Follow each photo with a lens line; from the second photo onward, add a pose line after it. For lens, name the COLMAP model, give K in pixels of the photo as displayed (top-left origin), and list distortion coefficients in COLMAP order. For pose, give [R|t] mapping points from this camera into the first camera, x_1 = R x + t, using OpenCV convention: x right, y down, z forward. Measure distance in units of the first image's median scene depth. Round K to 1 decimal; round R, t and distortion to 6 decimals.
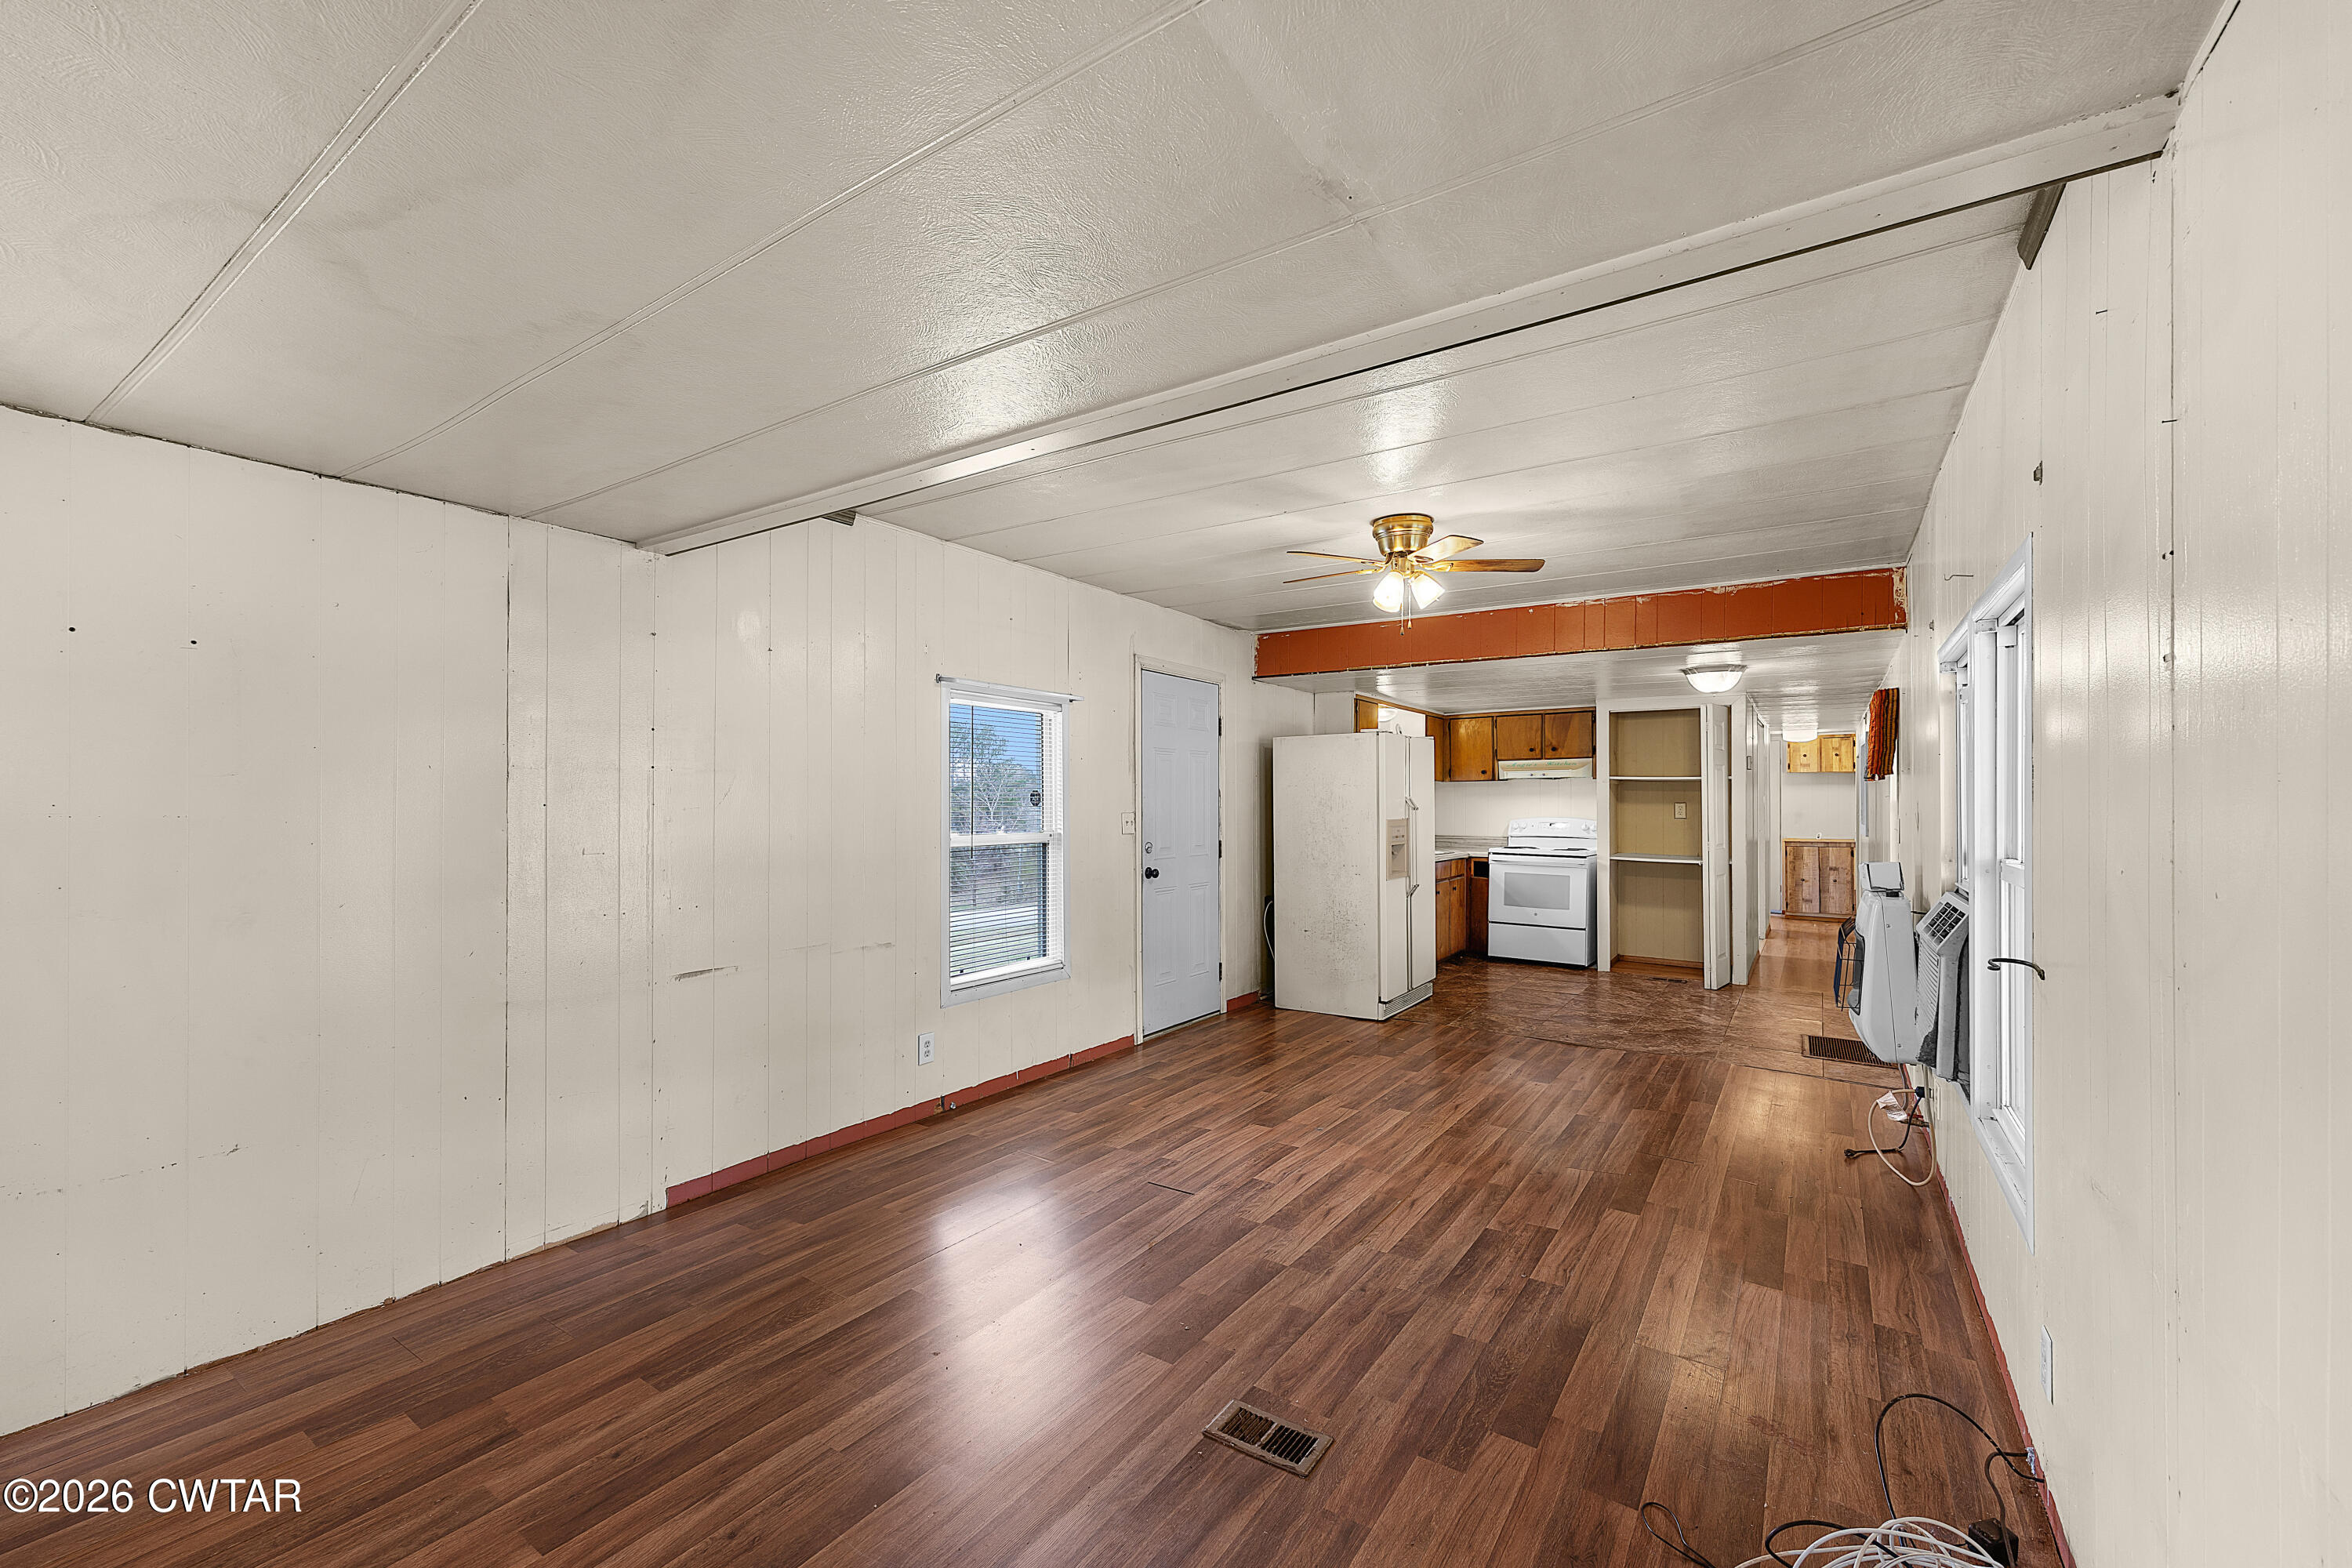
lens RADIAL K [[955.9, 0, 1175.2], [0, 955.9, 810.5], [0, 0, 1]] dist [0.000722, 0.000738]
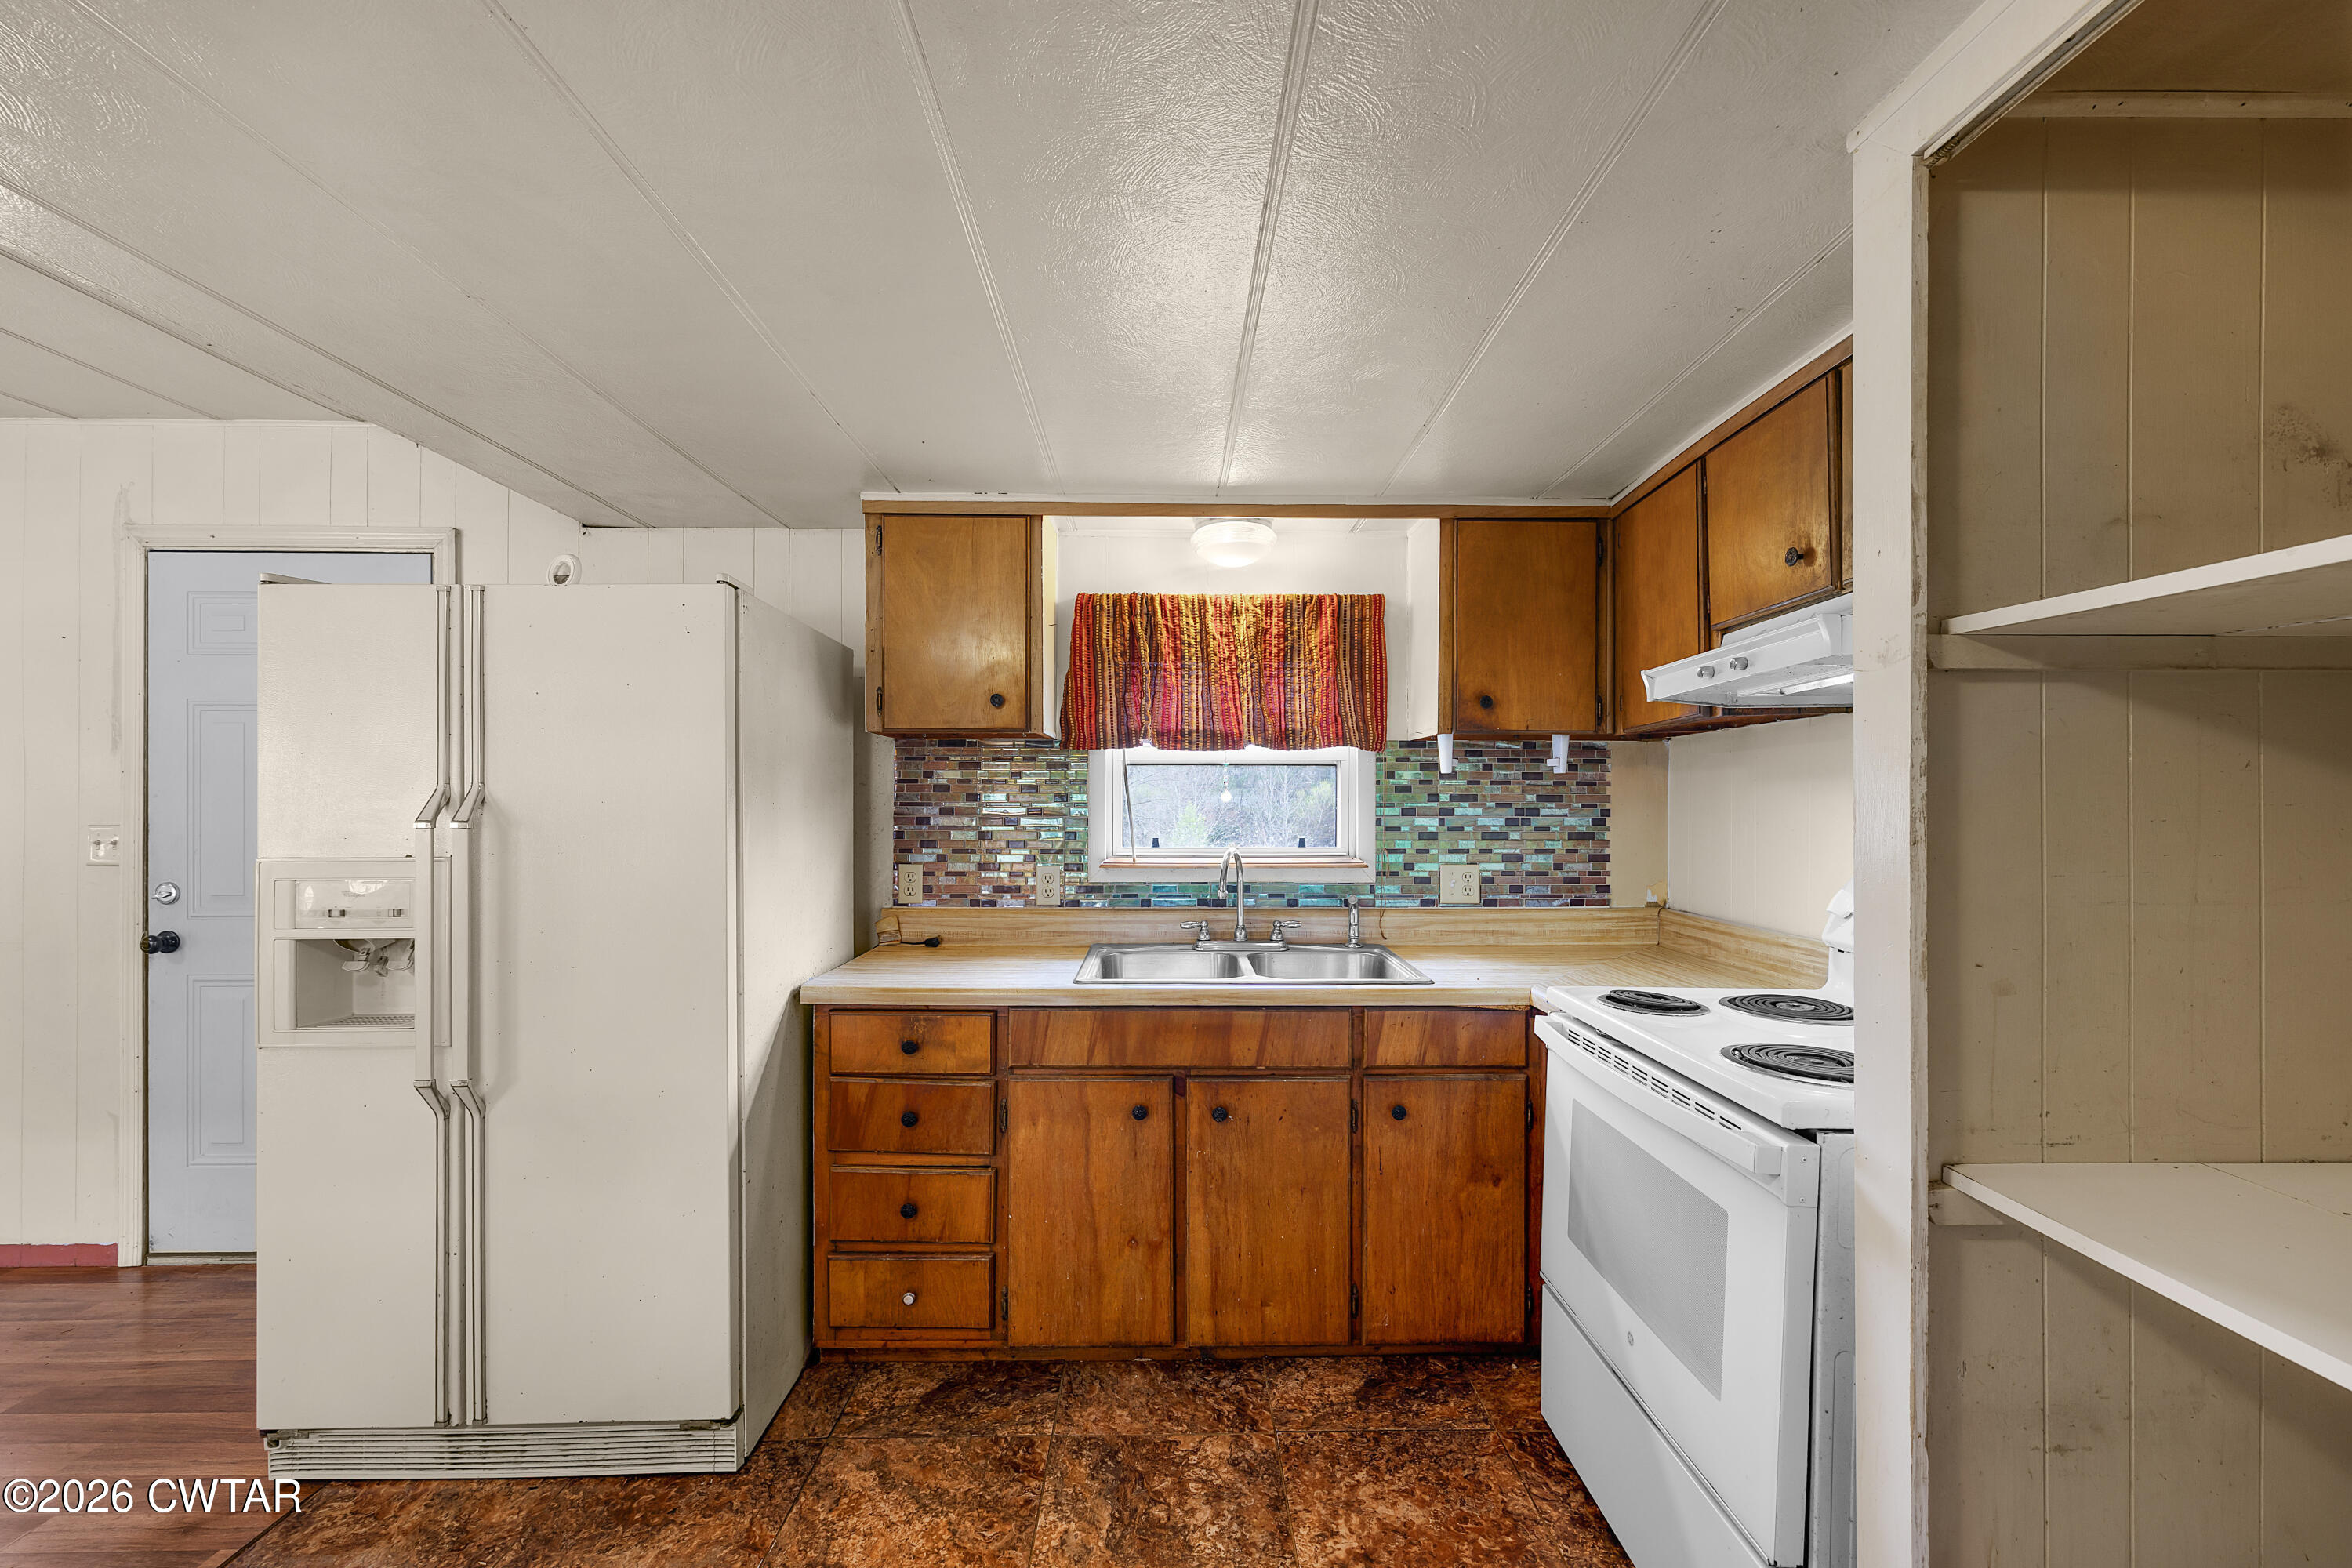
lens RADIAL K [[955.9, 0, 1175.2], [0, 955.9, 810.5], [0, 0, 1]] dist [0.000722, 0.000738]
pose [[0.569959, 0.002161, -0.821671, 0.829030], [-0.005621, 0.999983, -0.001270, -0.009530], [0.821654, 0.005343, 0.569961, 1.345926]]
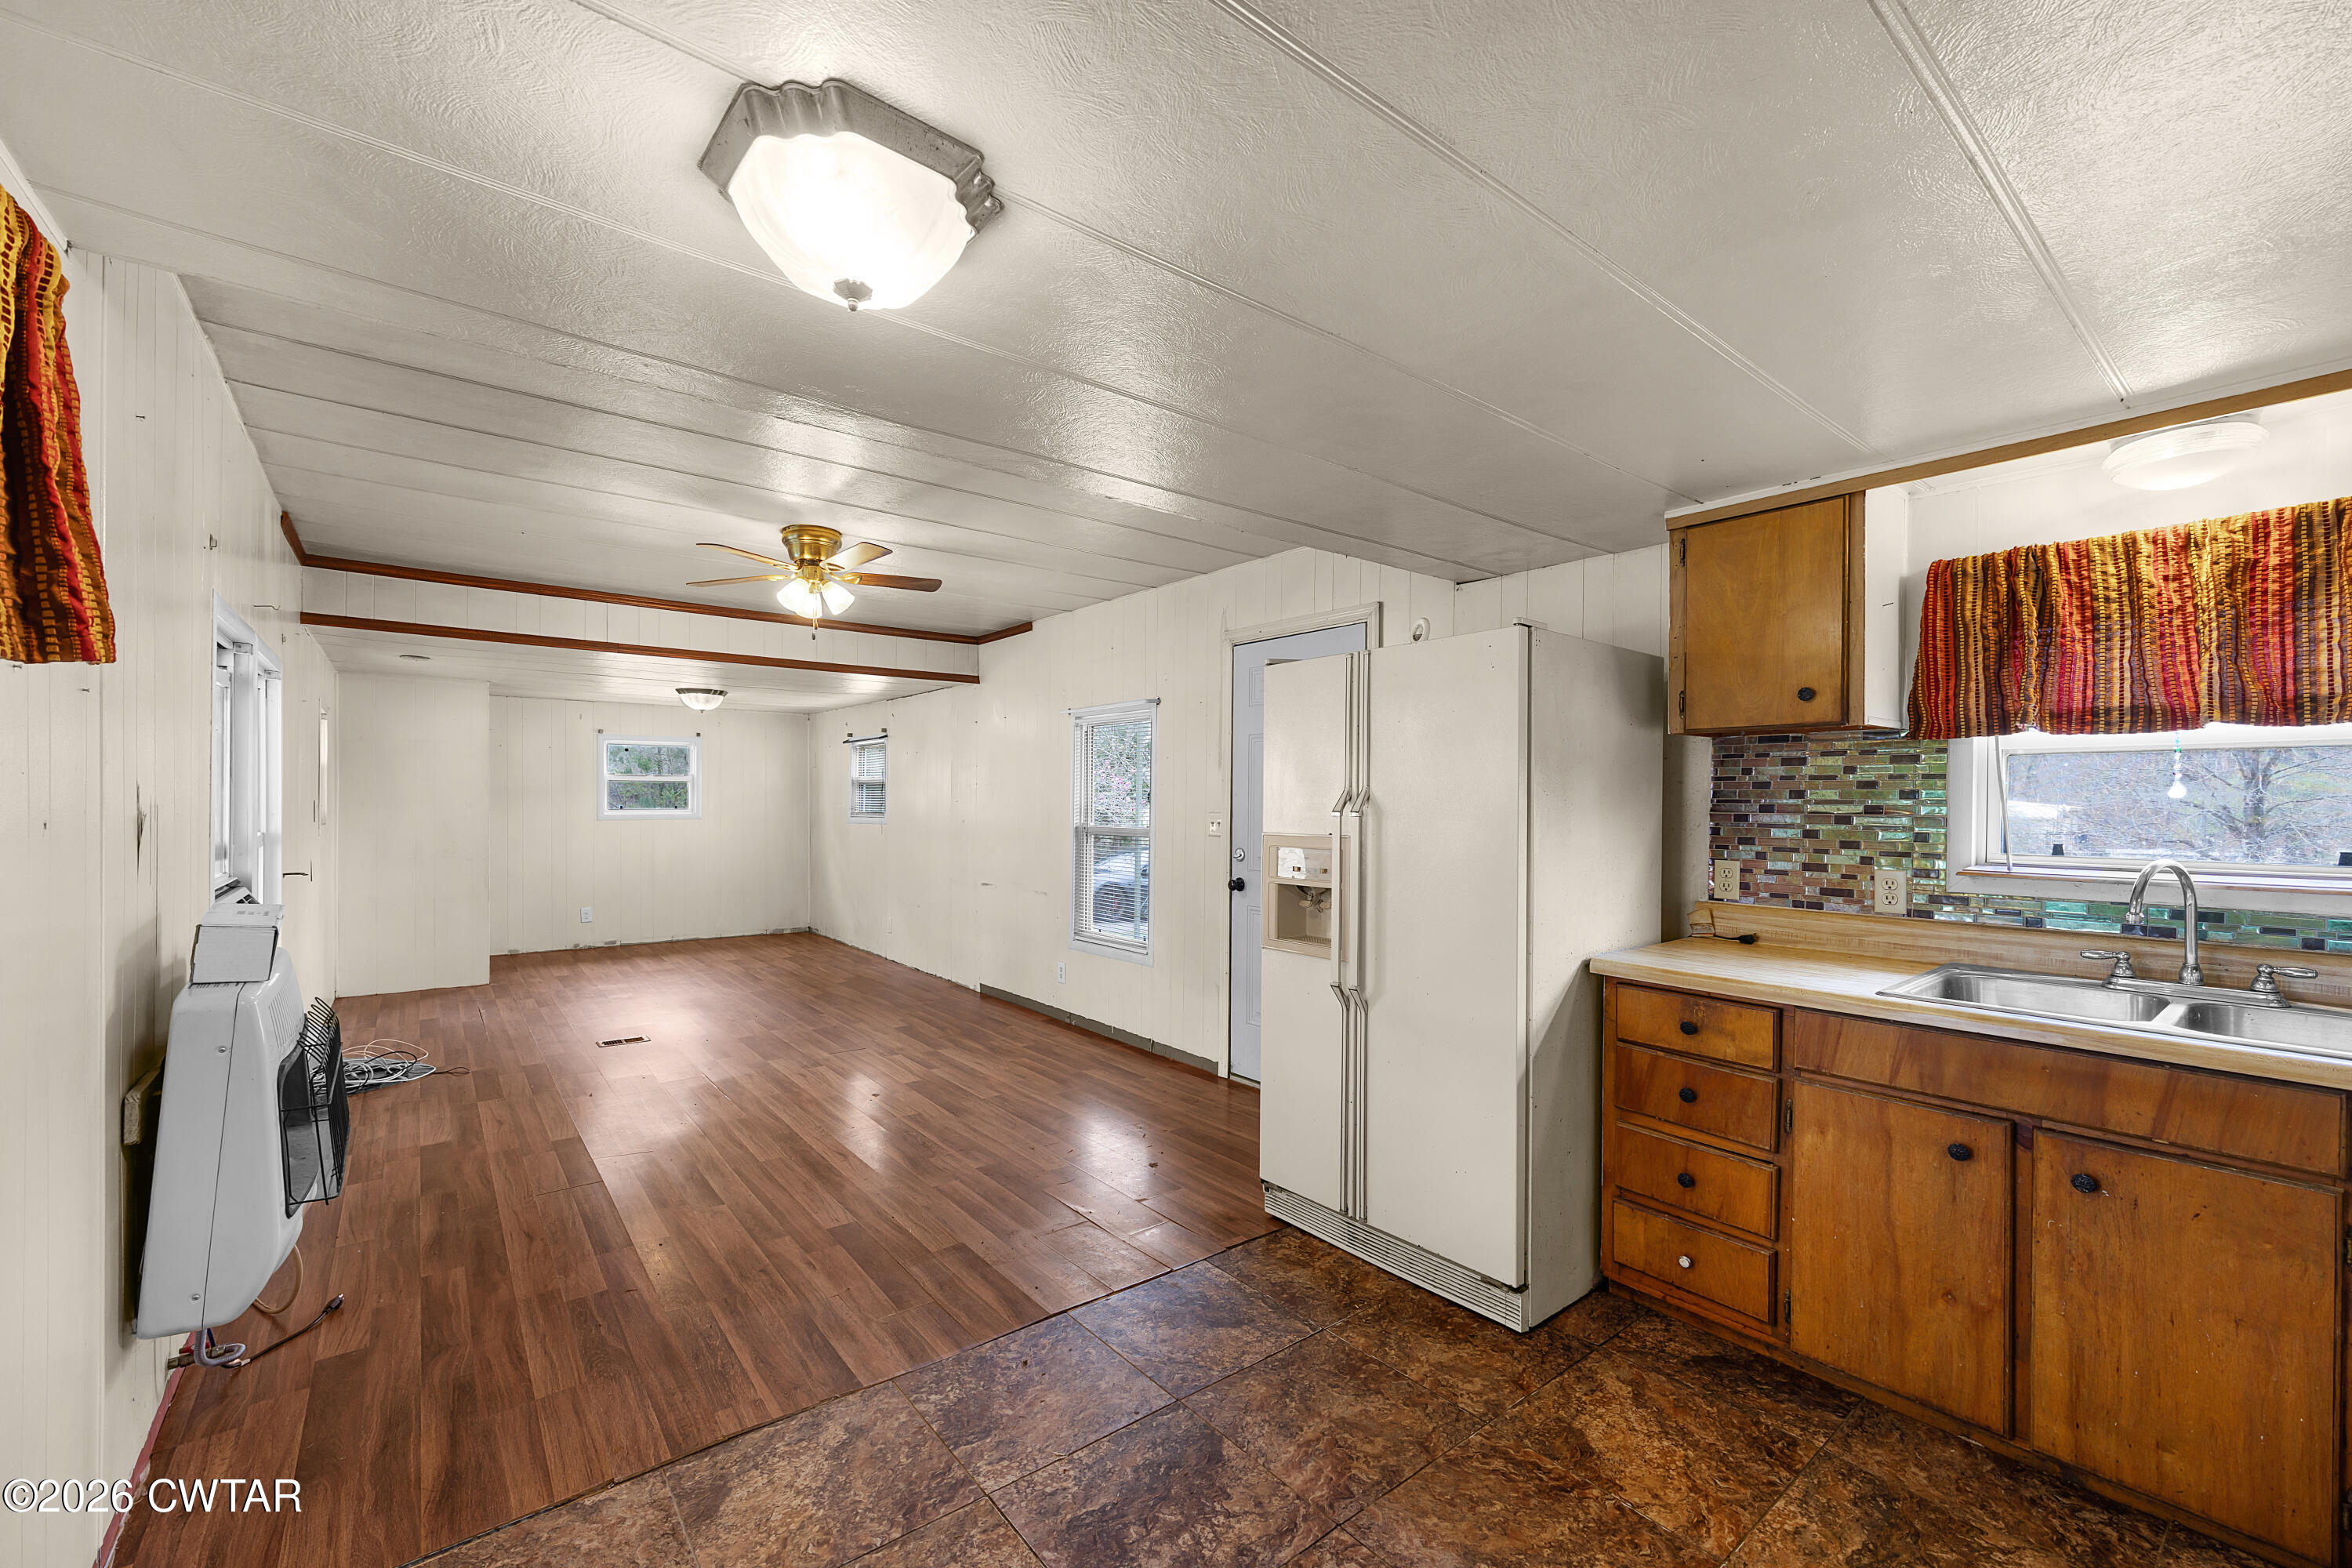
lens RADIAL K [[955.9, 0, 1175.2], [0, 955.9, 810.5], [0, 0, 1]] dist [0.000722, 0.000738]
pose [[-0.298935, 0.006259, -0.954253, 0.928054], [-0.012931, 0.999860, 0.010609, -0.009301], [0.954186, 0.015511, -0.298812, 1.397837]]
